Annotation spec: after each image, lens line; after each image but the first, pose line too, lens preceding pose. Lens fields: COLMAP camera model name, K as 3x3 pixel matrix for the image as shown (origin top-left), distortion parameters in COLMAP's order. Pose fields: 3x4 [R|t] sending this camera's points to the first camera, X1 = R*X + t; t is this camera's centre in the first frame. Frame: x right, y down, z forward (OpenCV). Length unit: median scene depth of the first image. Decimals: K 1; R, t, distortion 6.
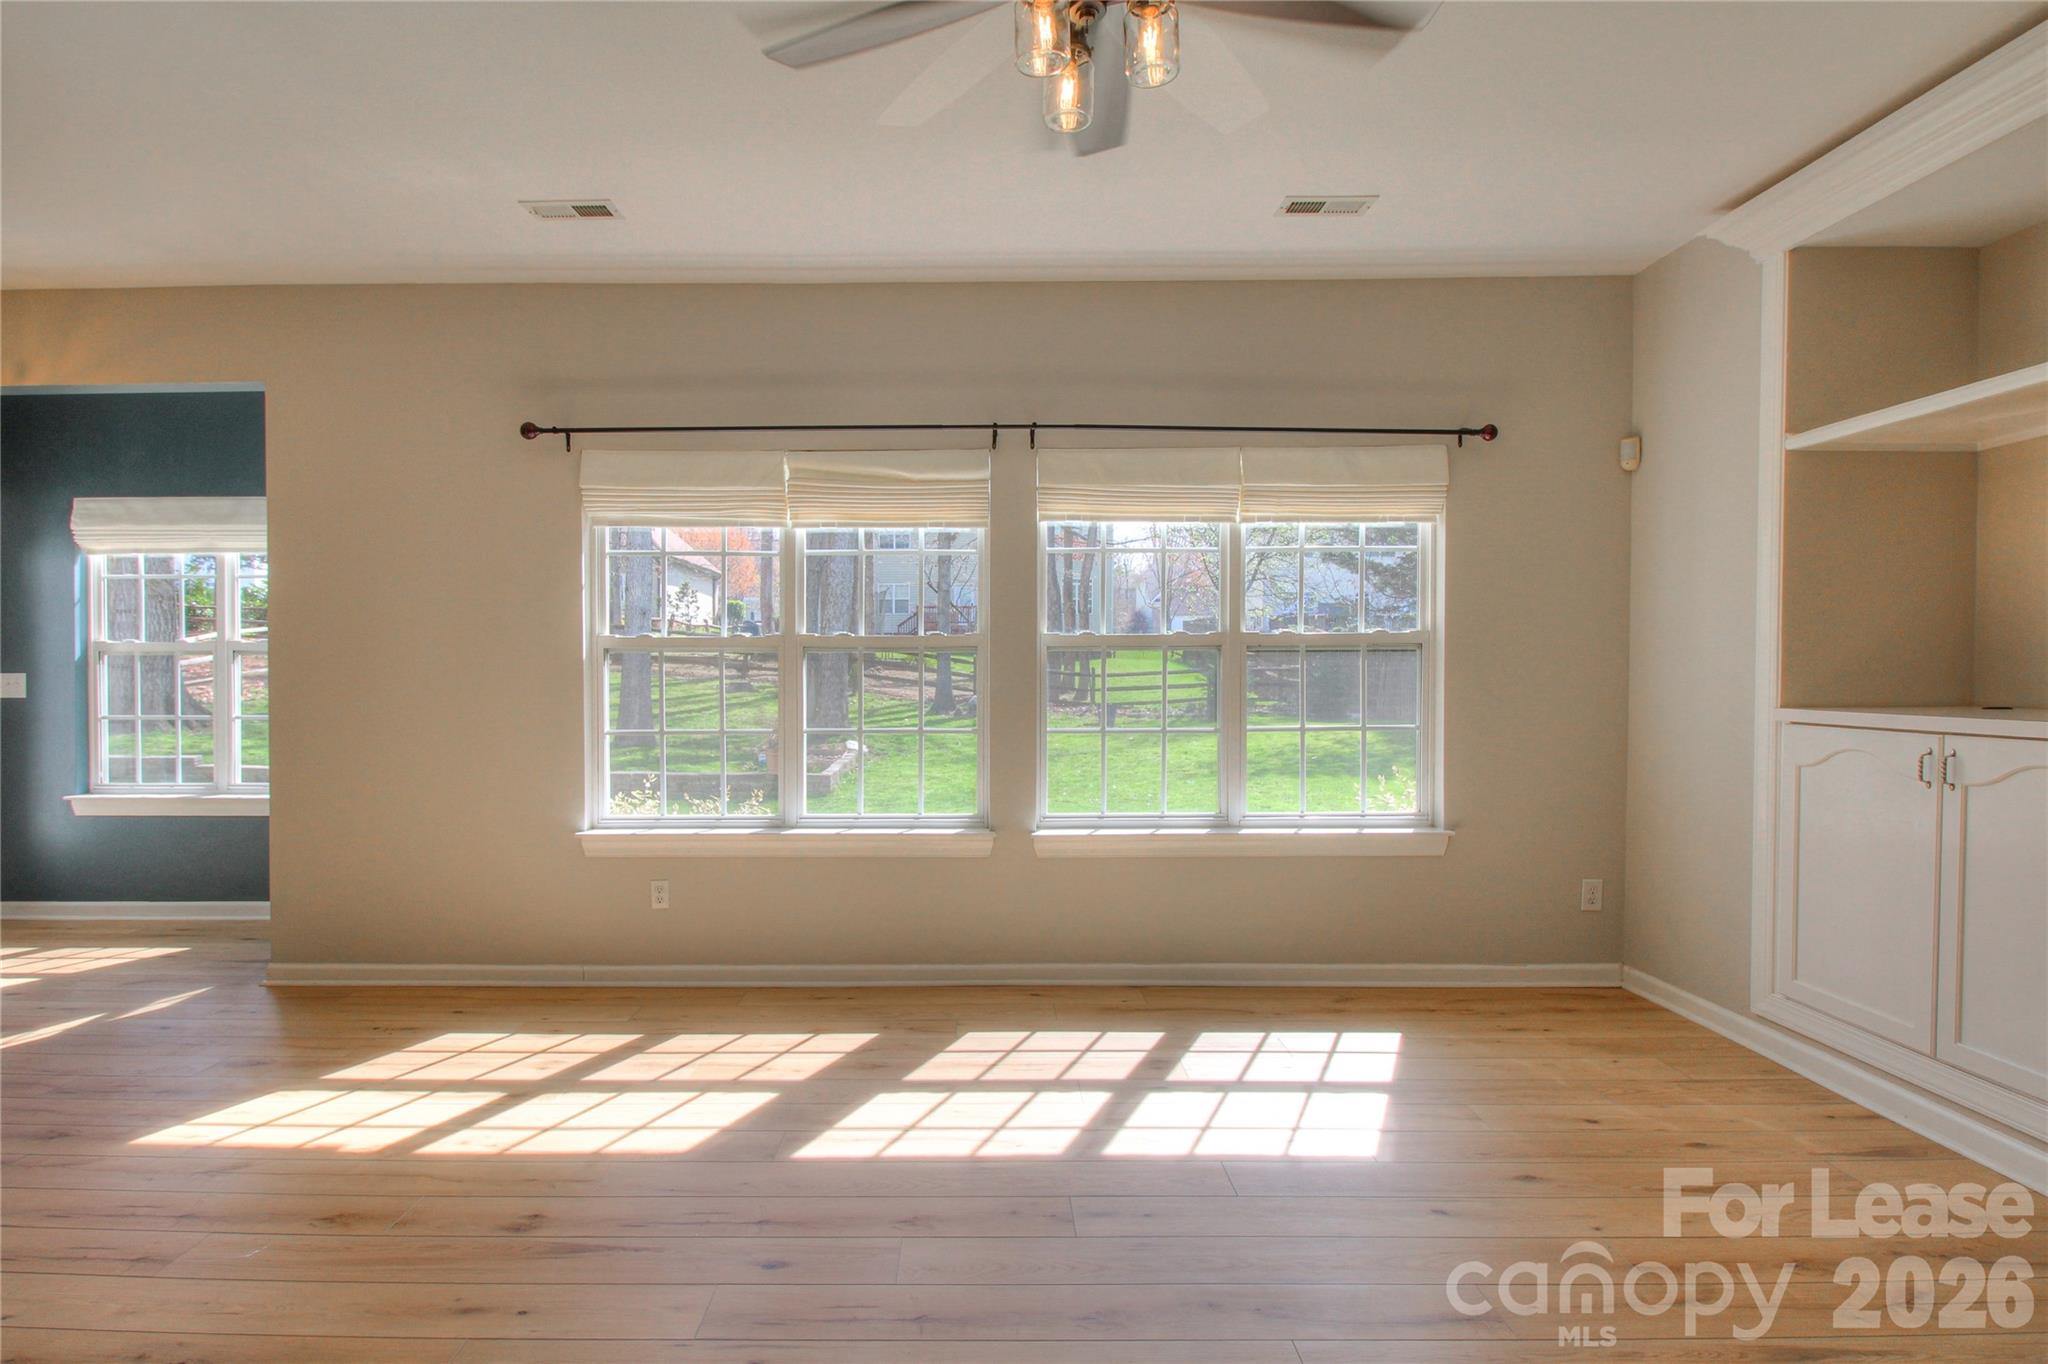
lens RADIAL K [[1037.2, 0, 1024.0], [0, 1037.2, 682.0], [0, 0, 1]] dist [-0.000478, 0.000012]
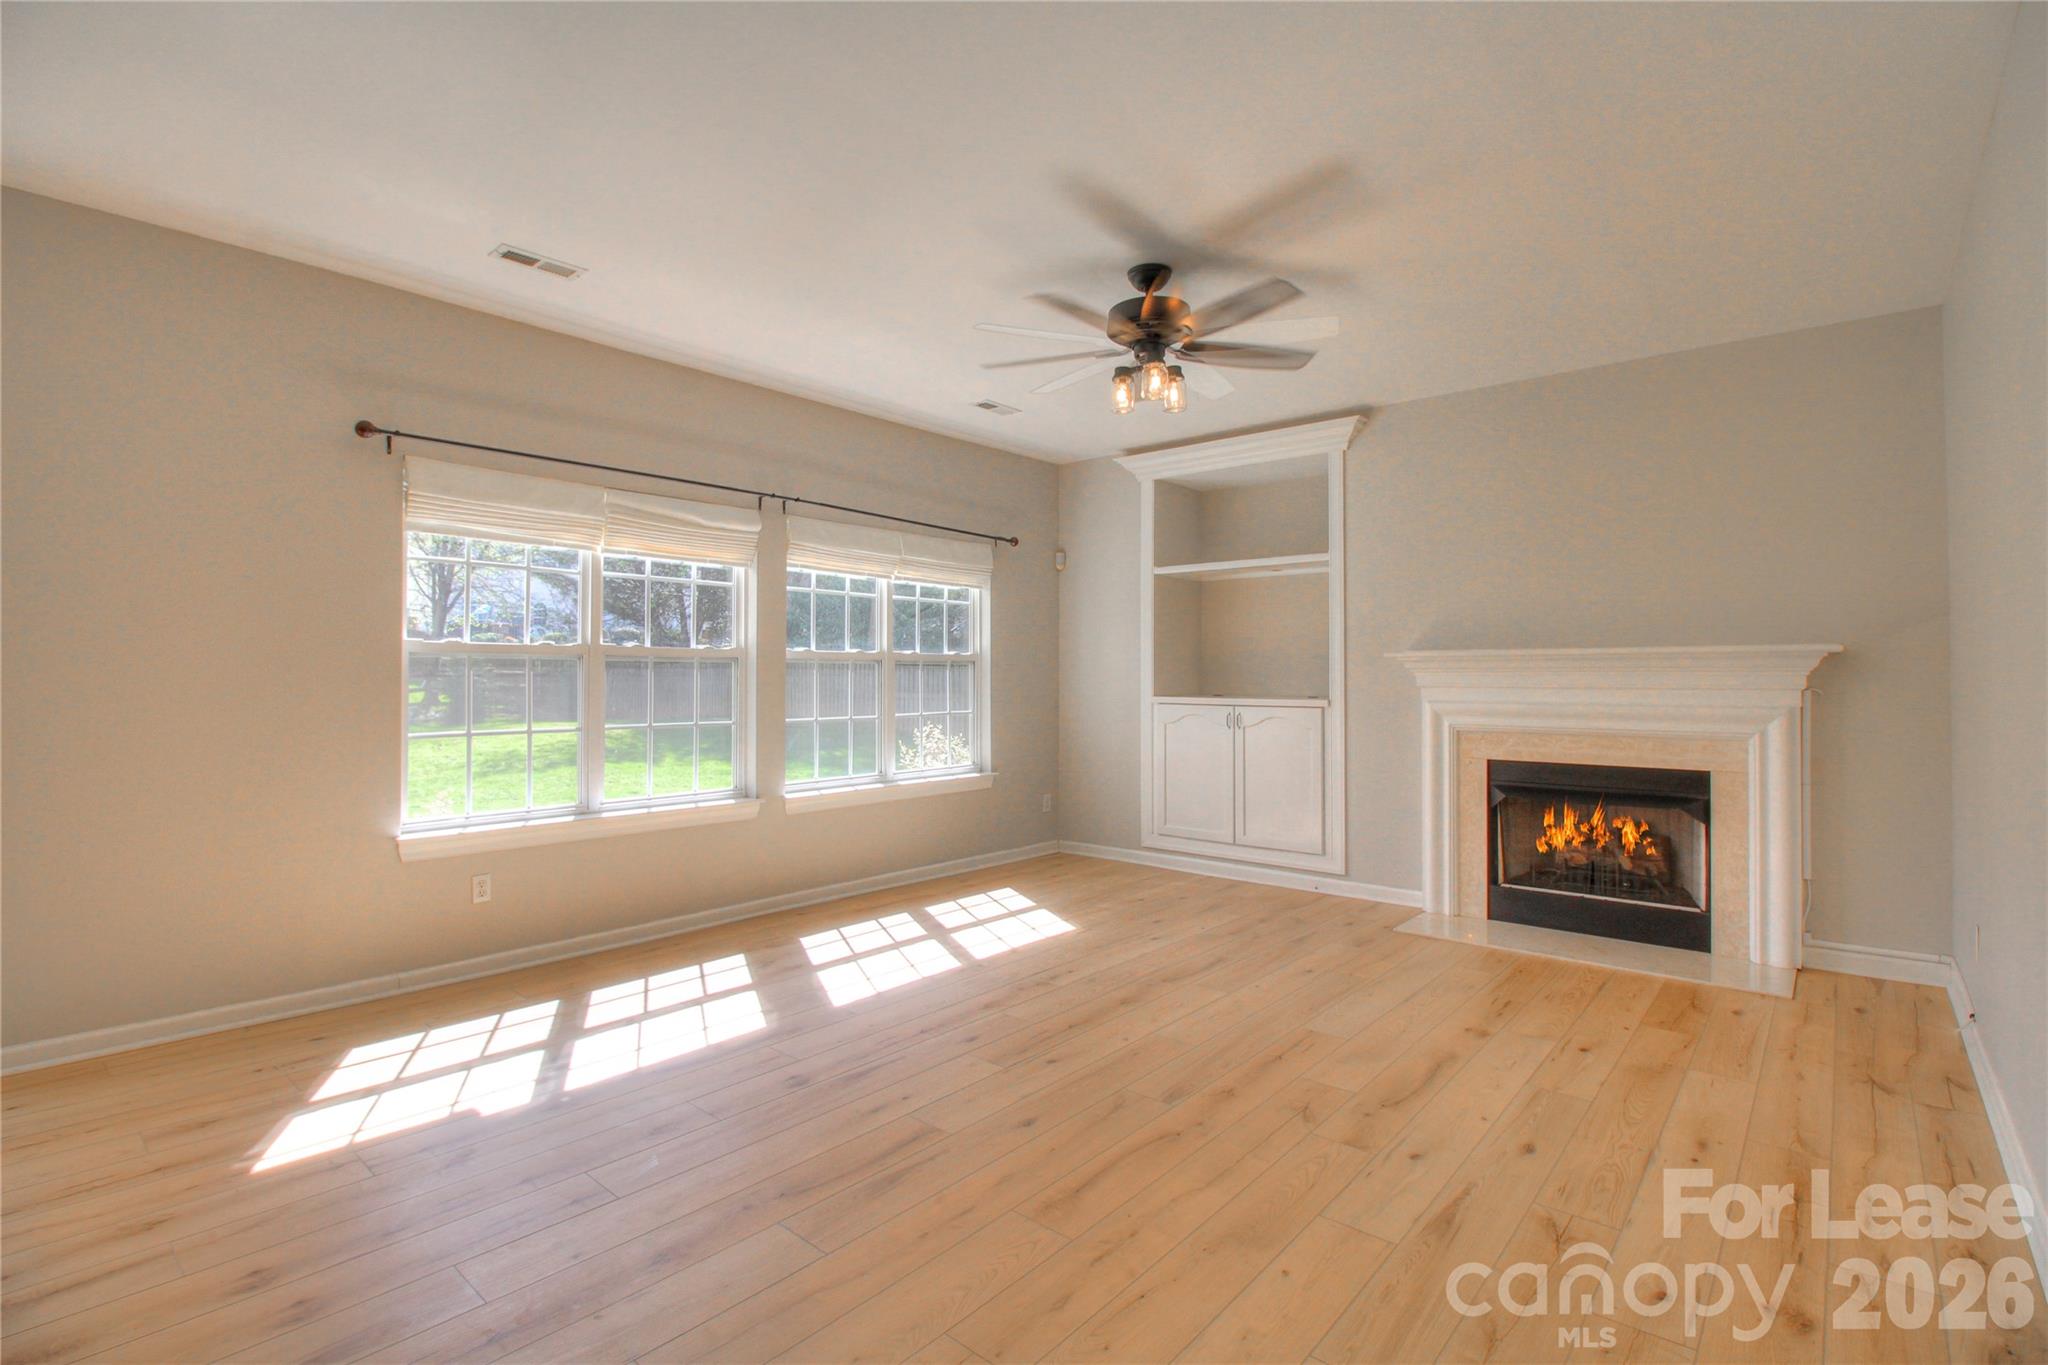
lens RADIAL K [[897.6, 0, 981.4], [0, 897.6, 660.0], [0, 0, 1]] dist [-0.023618, -0.000289]
pose [[0.695123, 0.020930, 0.718586, -0.747728], [0.002051, 0.999514, -0.031097, 0.005829], [-0.718888, 0.023090, 0.694743, -0.004963]]
